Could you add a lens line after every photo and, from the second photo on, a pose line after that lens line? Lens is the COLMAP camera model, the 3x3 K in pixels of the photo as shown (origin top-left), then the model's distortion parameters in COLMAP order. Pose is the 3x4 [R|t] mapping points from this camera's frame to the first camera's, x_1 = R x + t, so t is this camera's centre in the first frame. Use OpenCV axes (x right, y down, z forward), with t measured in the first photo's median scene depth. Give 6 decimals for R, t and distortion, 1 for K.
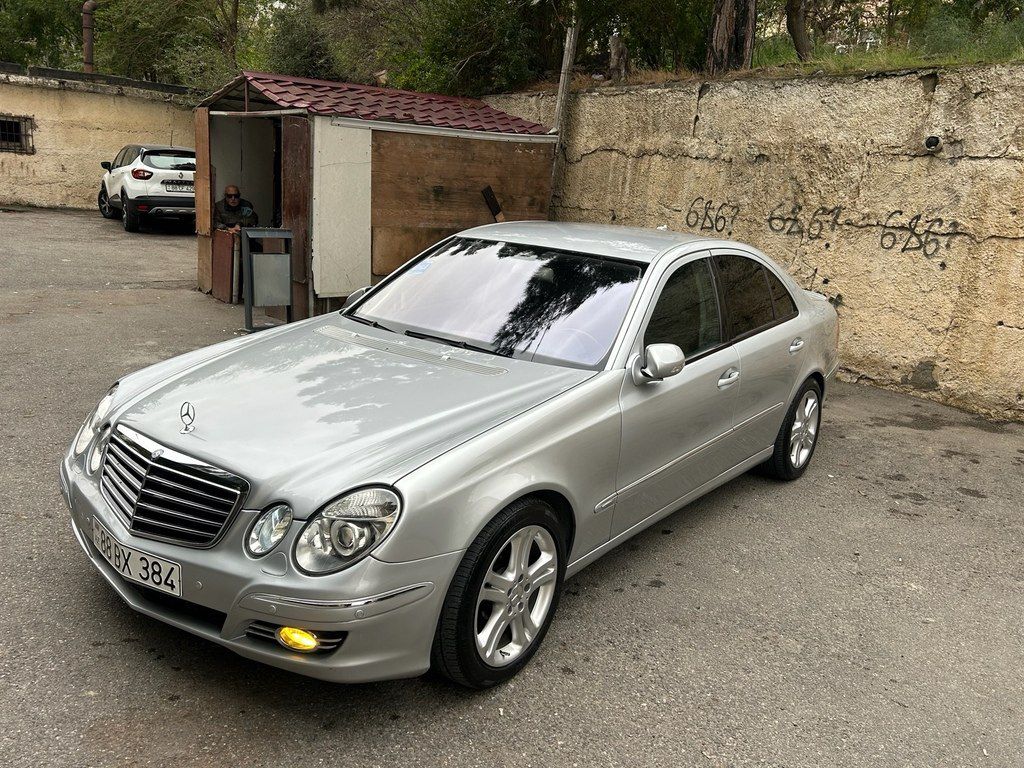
lens RADIAL K [[835.5, 0, 511.8], [0, 835.5, 378.4], [0, 0, 1]] dist [0.007971, -0.004392]
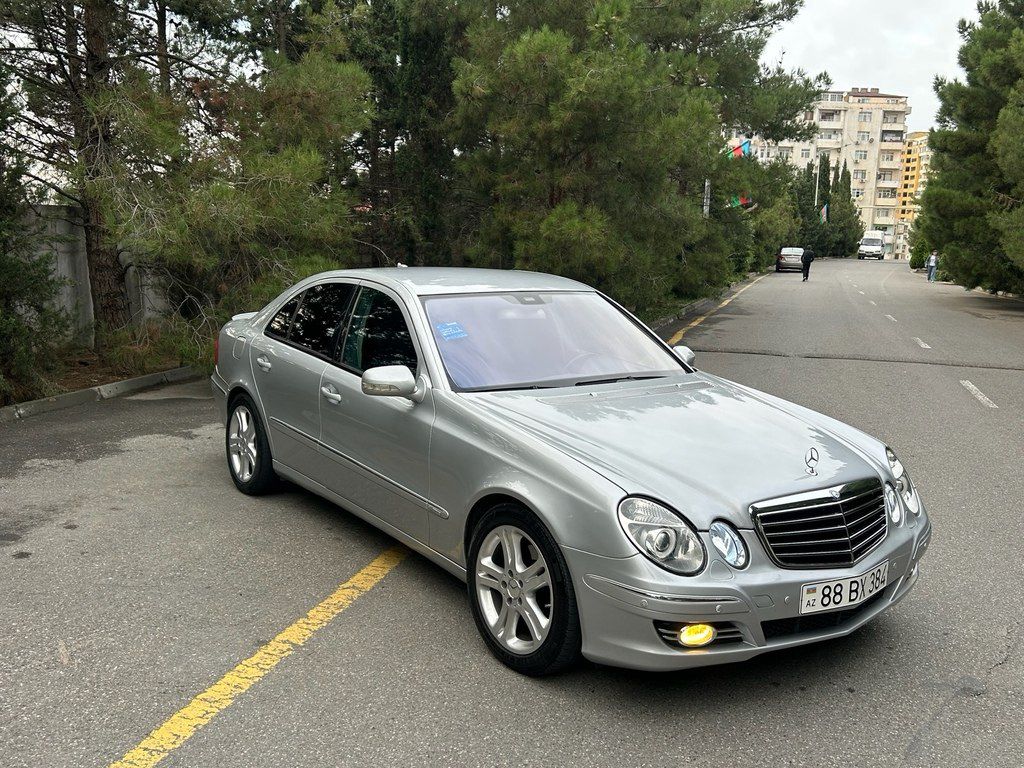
lens RADIAL K [[911.8, 0, 517.4], [0, 911.8, 382.3], [0, 0, 1]] dist [0.059127, -0.081358]
pose [[0.296300, -0.208883, 0.931973, -1.145388], [0.214355, 0.965442, 0.148235, -0.229624], [-0.930730, 0.155851, 0.330836, 0.649215]]
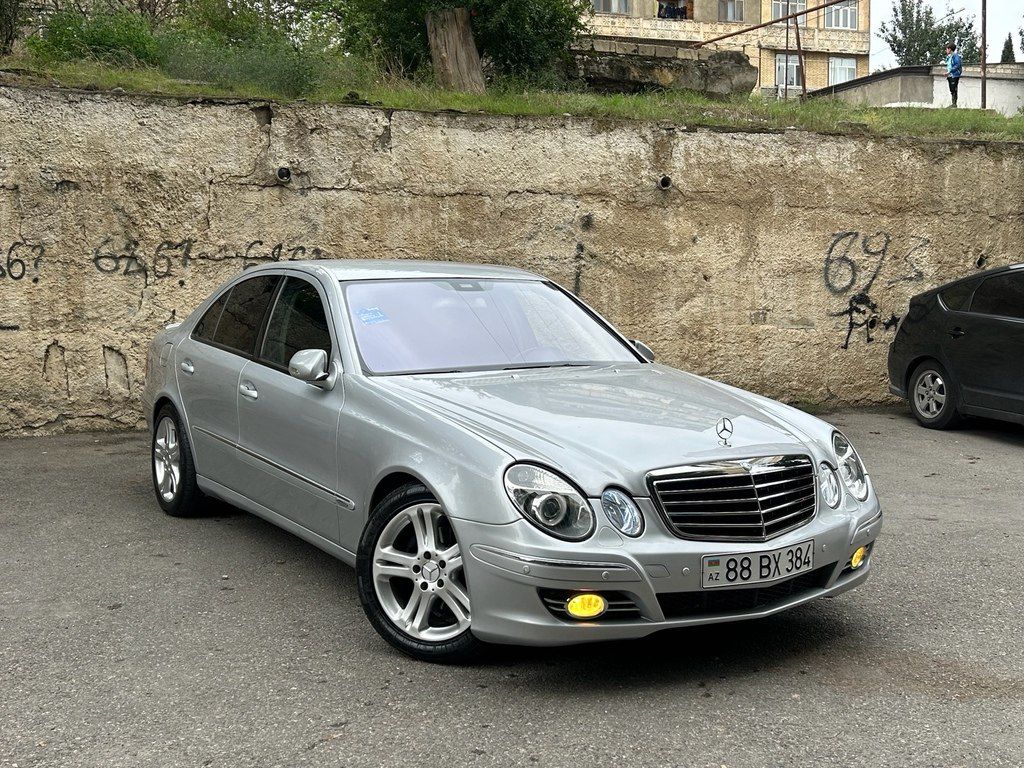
lens RADIAL K [[1138.9, 0, 520.6], [0, 1138.9, 380.2], [0, 0, 1]] dist [0.038265, 0.000000]
pose [[0.340340, -0.152296, 0.927887, -1.261264], [0.229043, 0.970501, 0.075279, -0.131171], [-0.911980, 0.186906, 0.365182, 0.476237]]
